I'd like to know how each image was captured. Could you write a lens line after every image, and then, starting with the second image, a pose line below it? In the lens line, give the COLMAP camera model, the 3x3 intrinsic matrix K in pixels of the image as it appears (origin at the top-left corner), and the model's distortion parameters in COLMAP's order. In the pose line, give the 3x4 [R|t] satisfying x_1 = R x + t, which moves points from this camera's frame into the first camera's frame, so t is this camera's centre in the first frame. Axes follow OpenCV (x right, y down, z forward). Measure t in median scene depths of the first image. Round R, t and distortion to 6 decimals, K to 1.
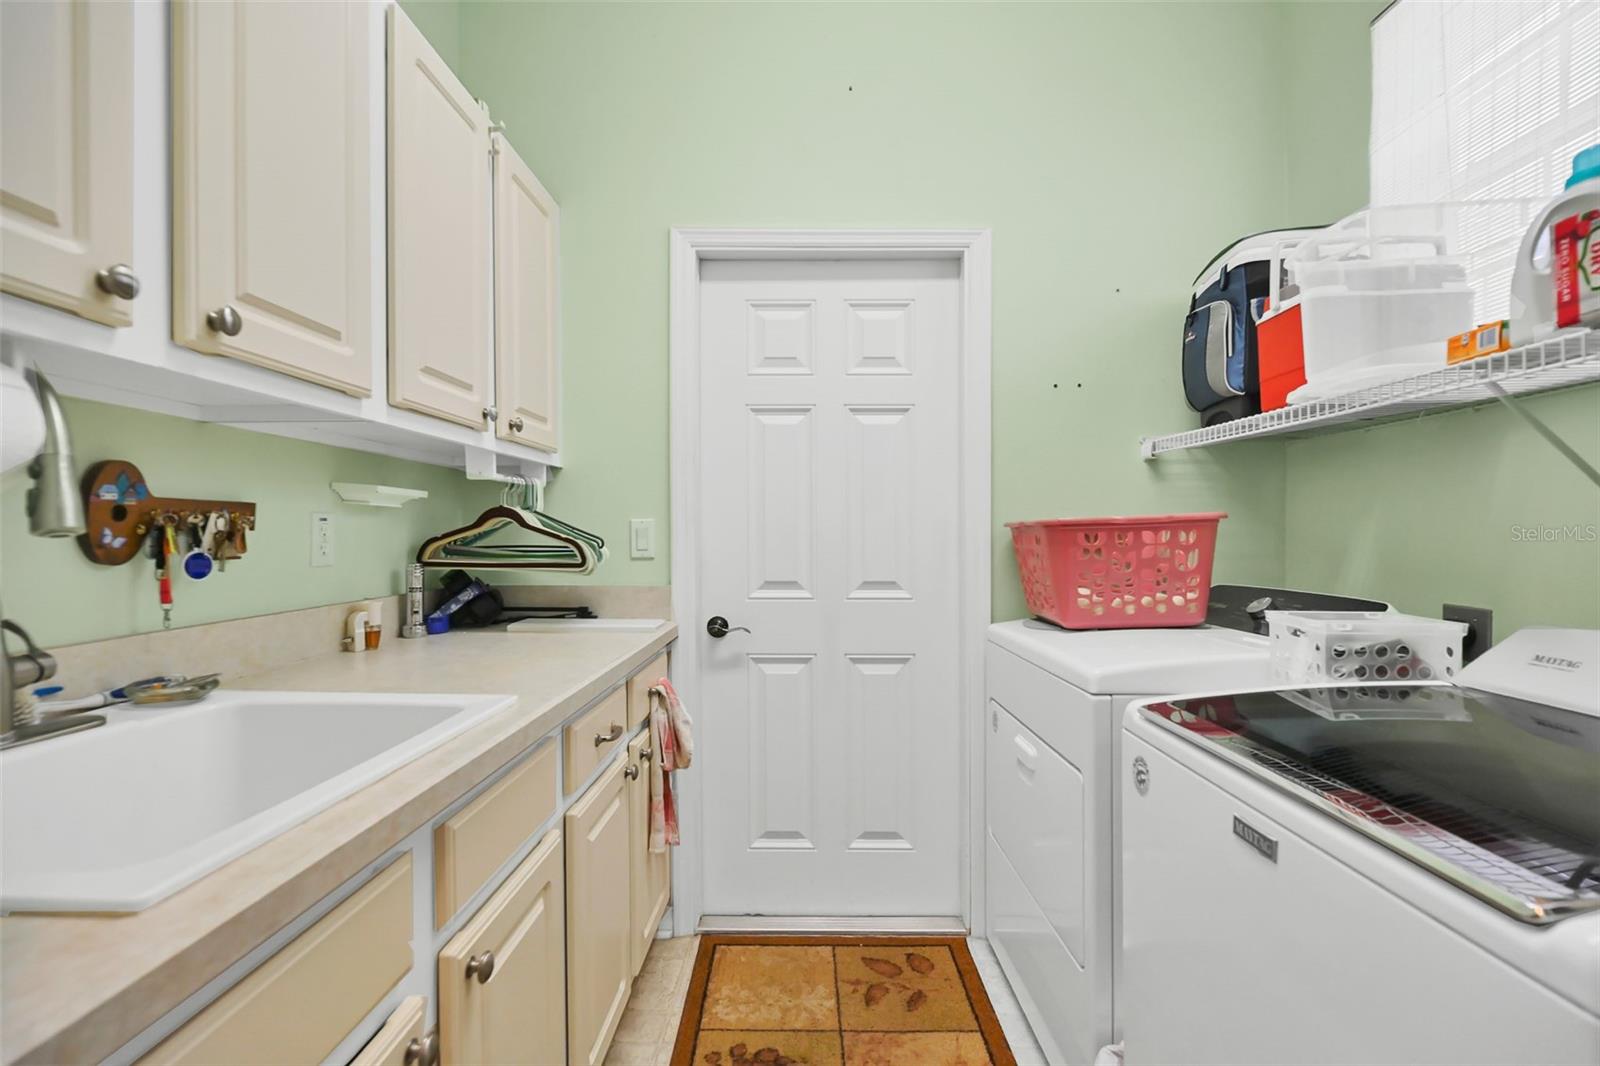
lens RADIAL K [[726.6, 0, 796.3], [0, 726.6, 528.4], [0, 0, 1]] dist [-0.003381, 0.000163]
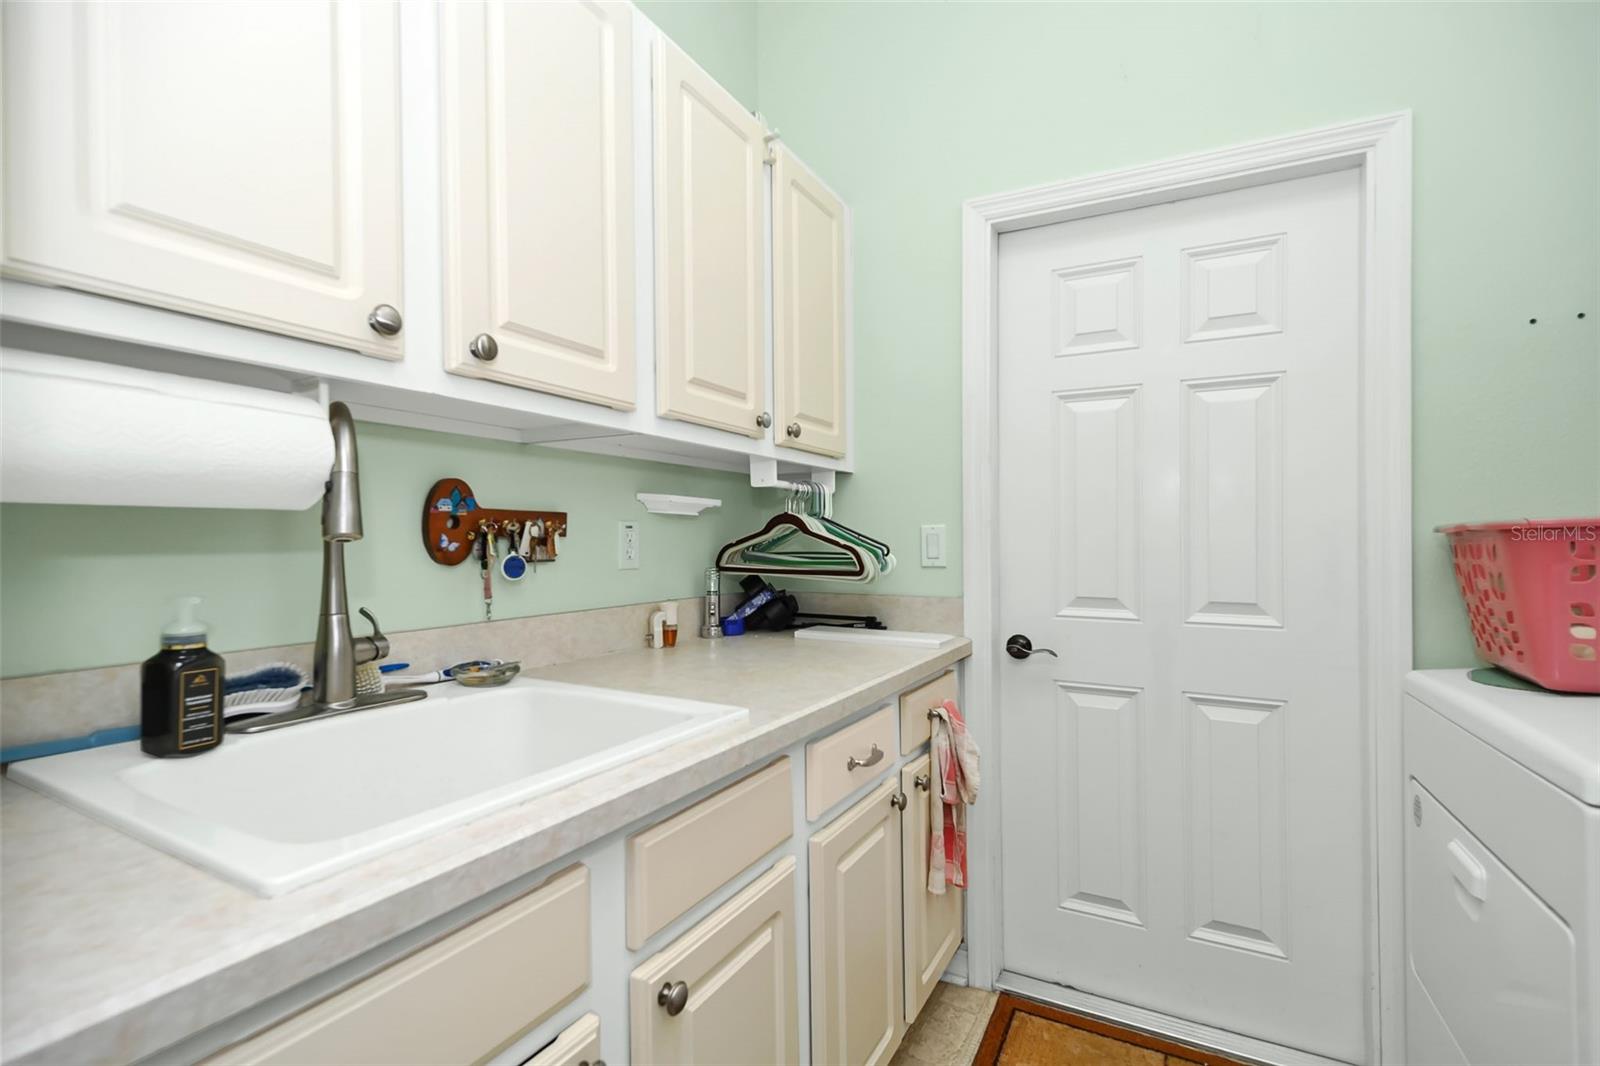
lens RADIAL K [[727.3, 0, 797.7], [0, 727.3, 532.7], [0, 0, 1]] dist [0.000247, 0.000152]
pose [[0.887367, -0.002470, -0.461057, 0.076364], [0.000605, 0.999991, -0.004195, 0.001039], [0.461063, 0.003443, 0.887361, 0.116988]]
